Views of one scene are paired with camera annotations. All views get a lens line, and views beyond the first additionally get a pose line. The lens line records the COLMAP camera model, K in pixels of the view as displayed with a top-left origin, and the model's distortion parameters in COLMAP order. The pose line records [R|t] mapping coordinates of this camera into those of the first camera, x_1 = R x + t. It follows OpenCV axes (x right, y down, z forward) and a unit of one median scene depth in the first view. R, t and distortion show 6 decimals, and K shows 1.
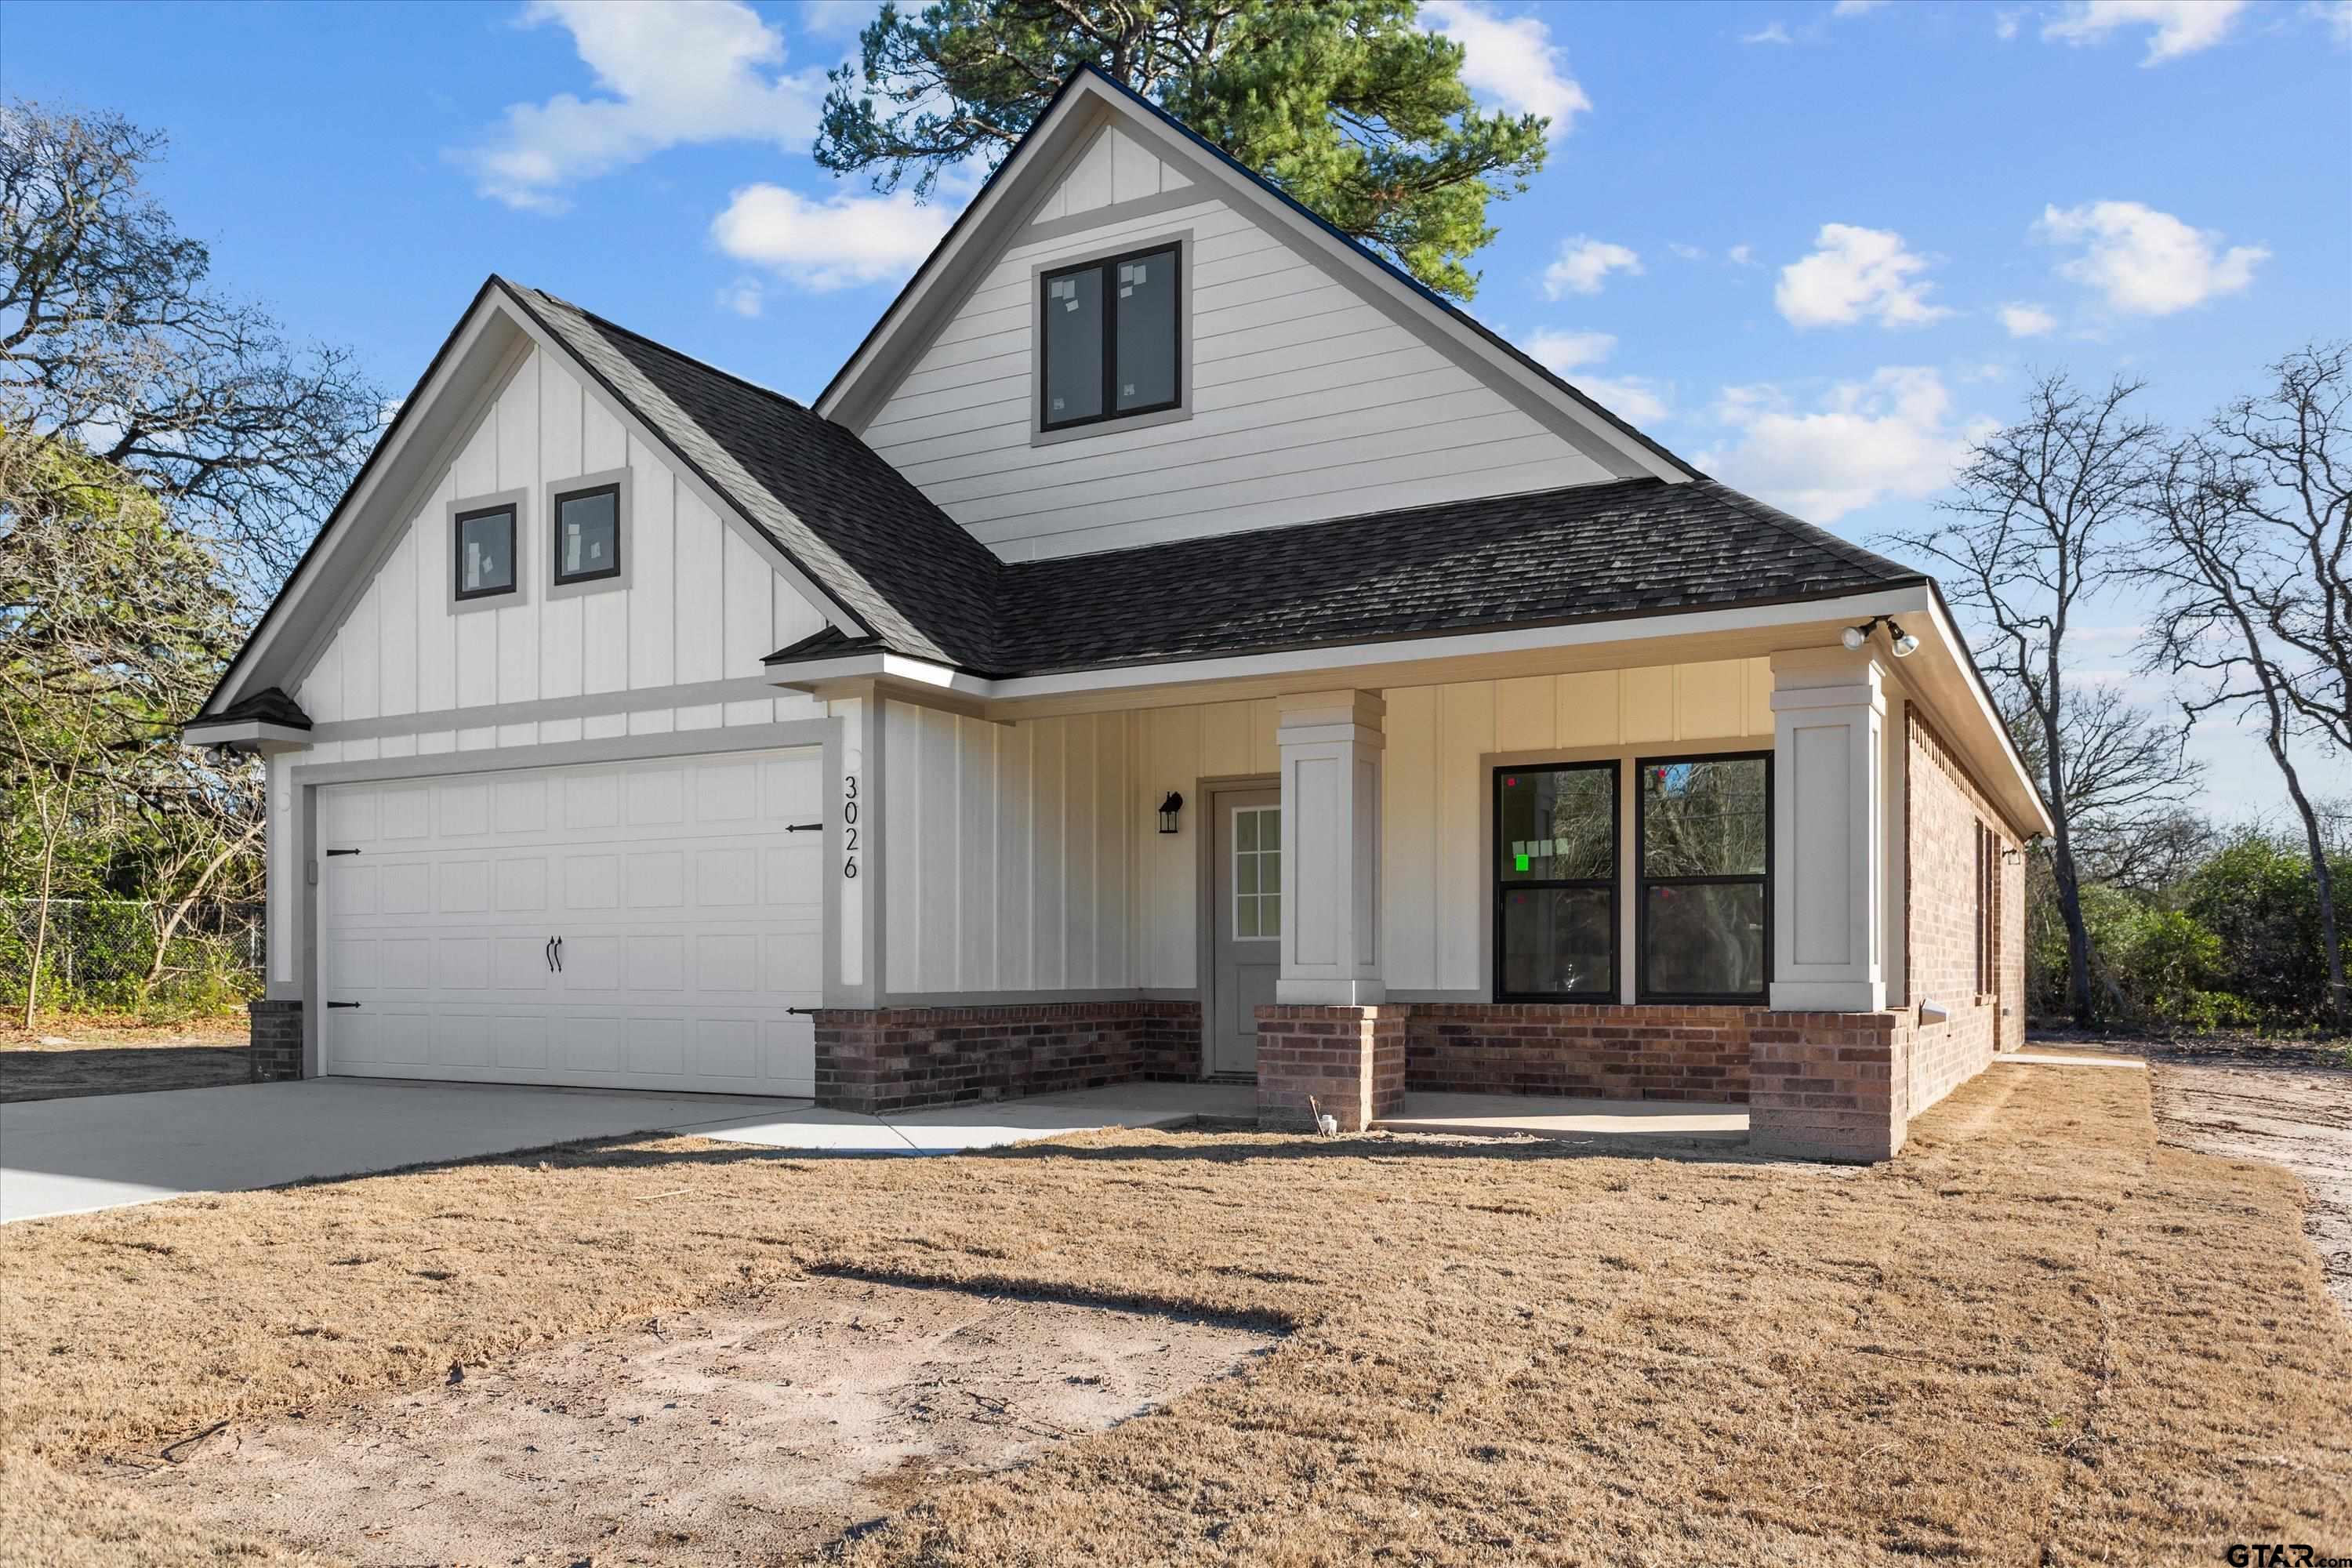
lens RADIAL K [[1706.2, 0, 1176.4], [0, 1706.2, 741.2], [0, 0, 1]] dist [-0.006949, -0.001570]
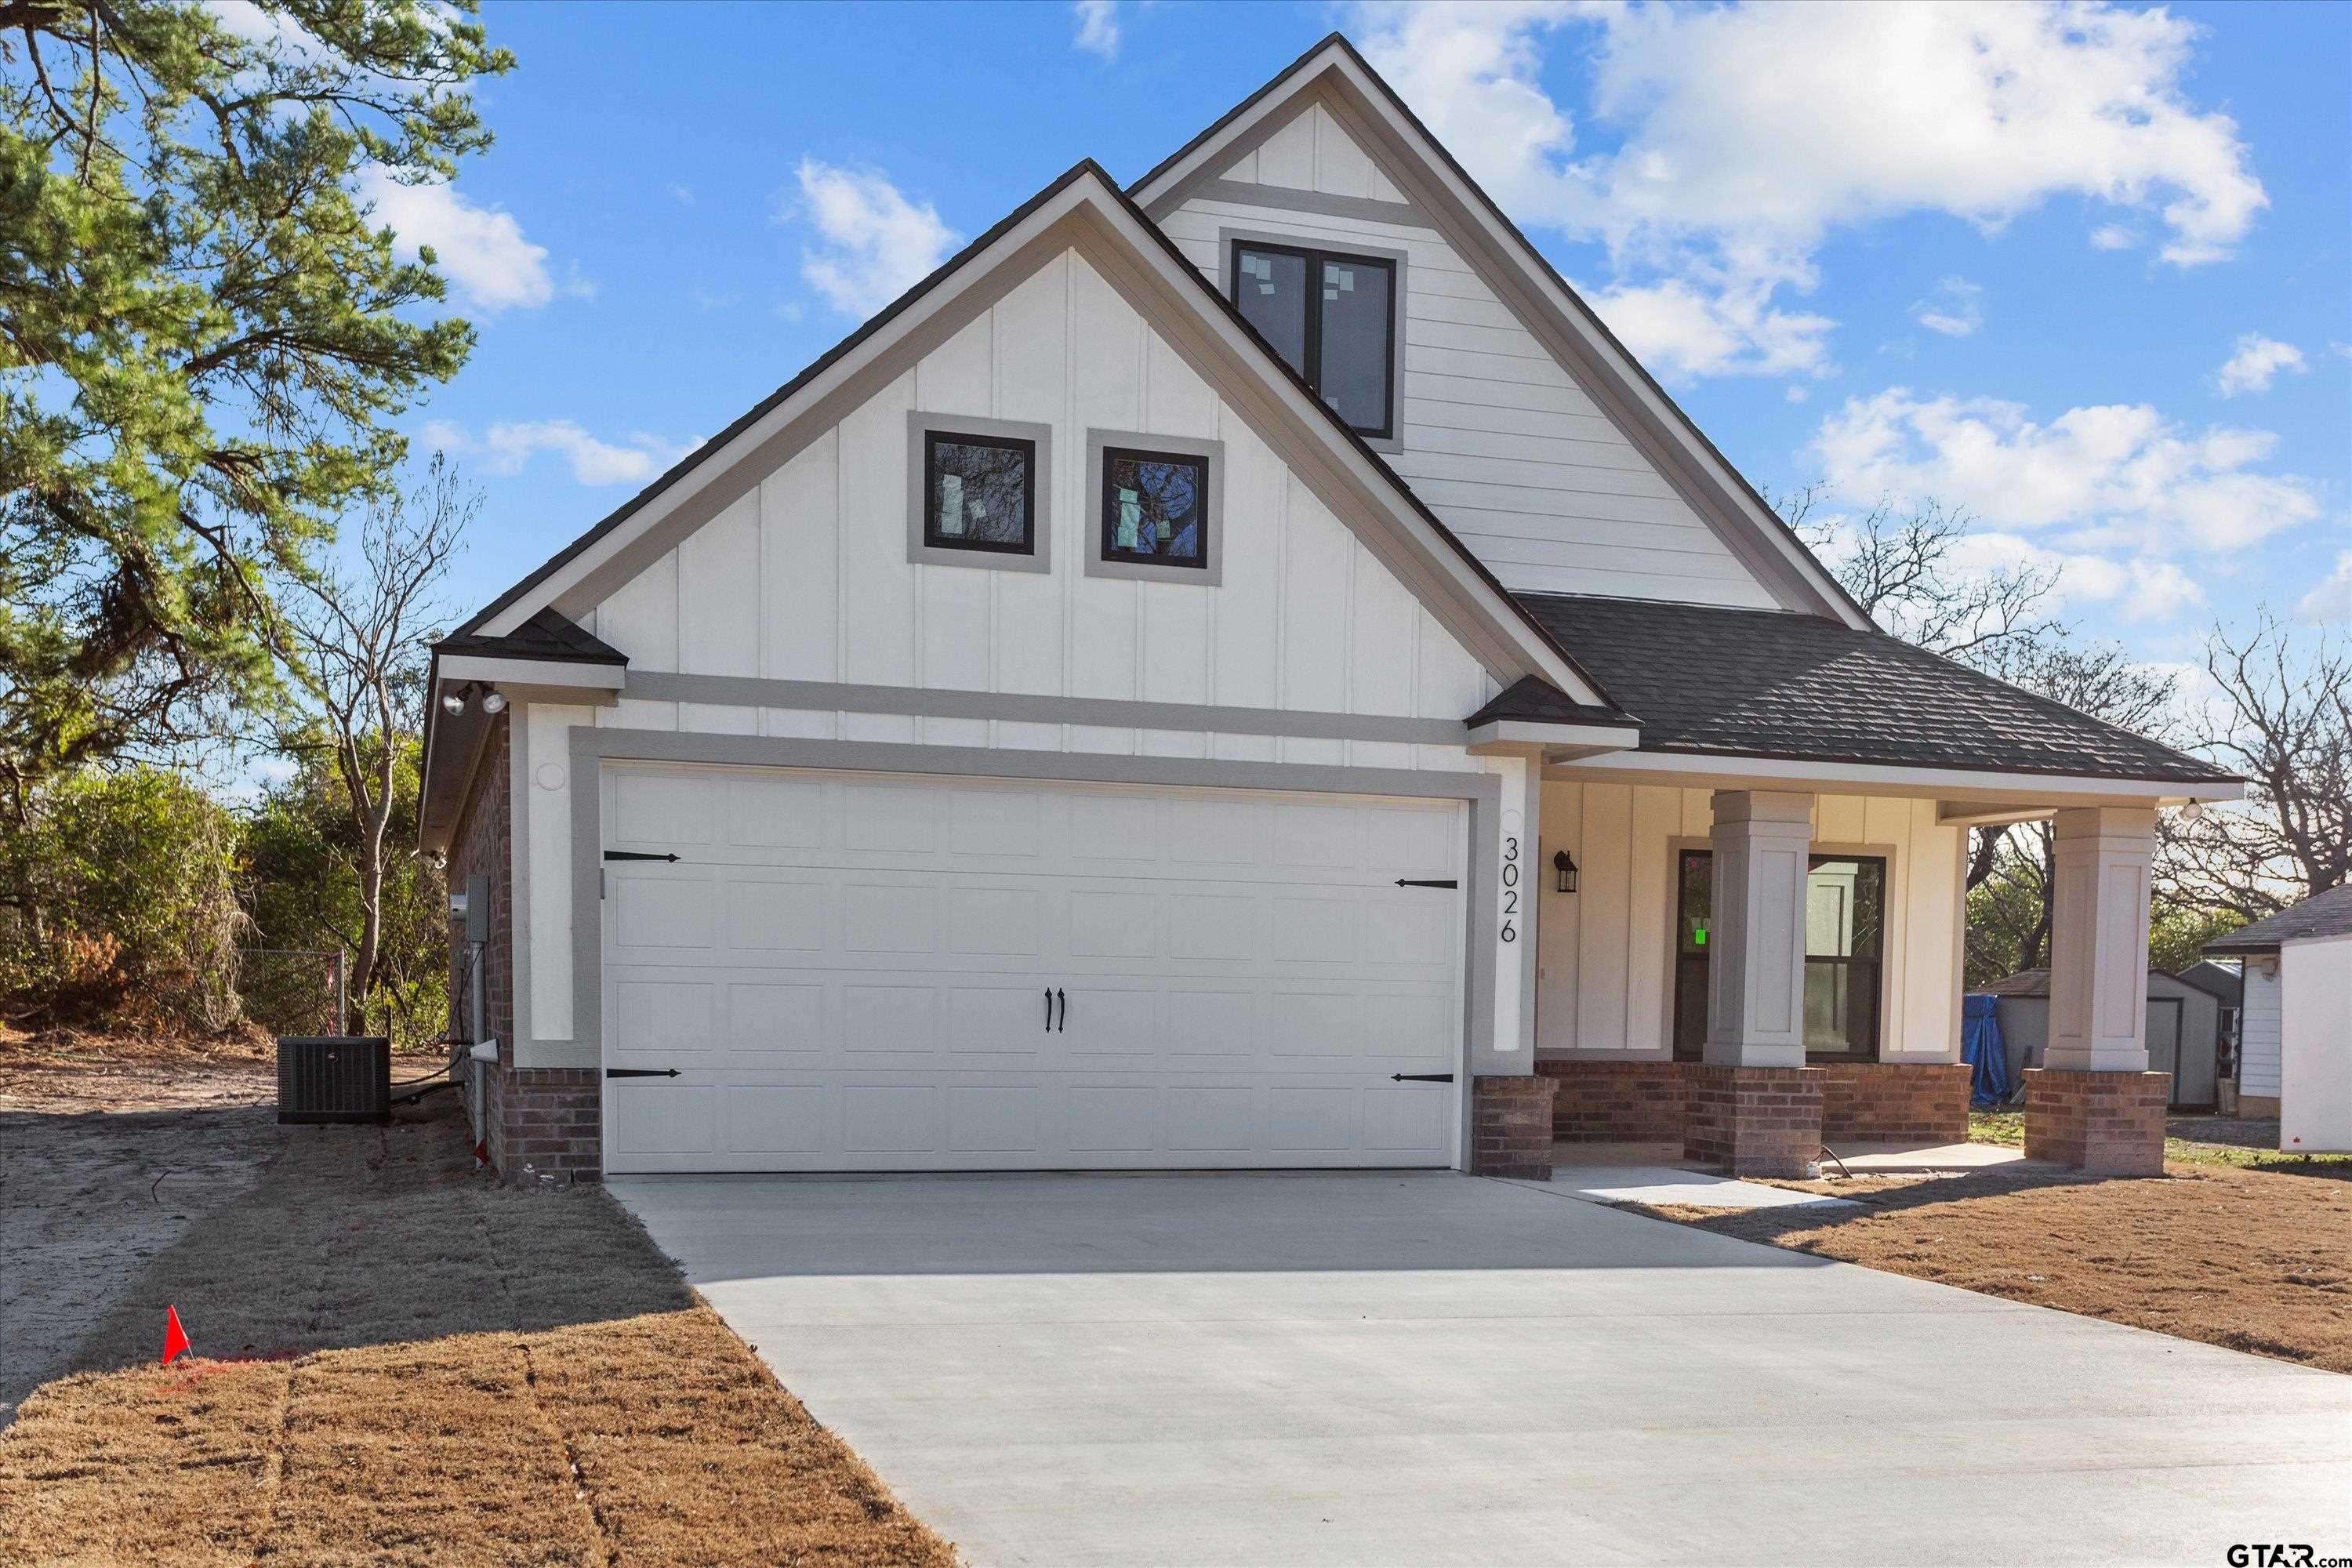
lens RADIAL K [[2320.1, 0, 1176.0], [0, 2320.1, 784.0], [0, 0, 1]] dist [0.001460, -0.005603]
pose [[0.680763, 0.079129, 0.728218, -1.148172], [-0.115624, 0.993293, 0.000157, 0.010772], [-0.723321, -0.084306, 0.685346, 0.208056]]
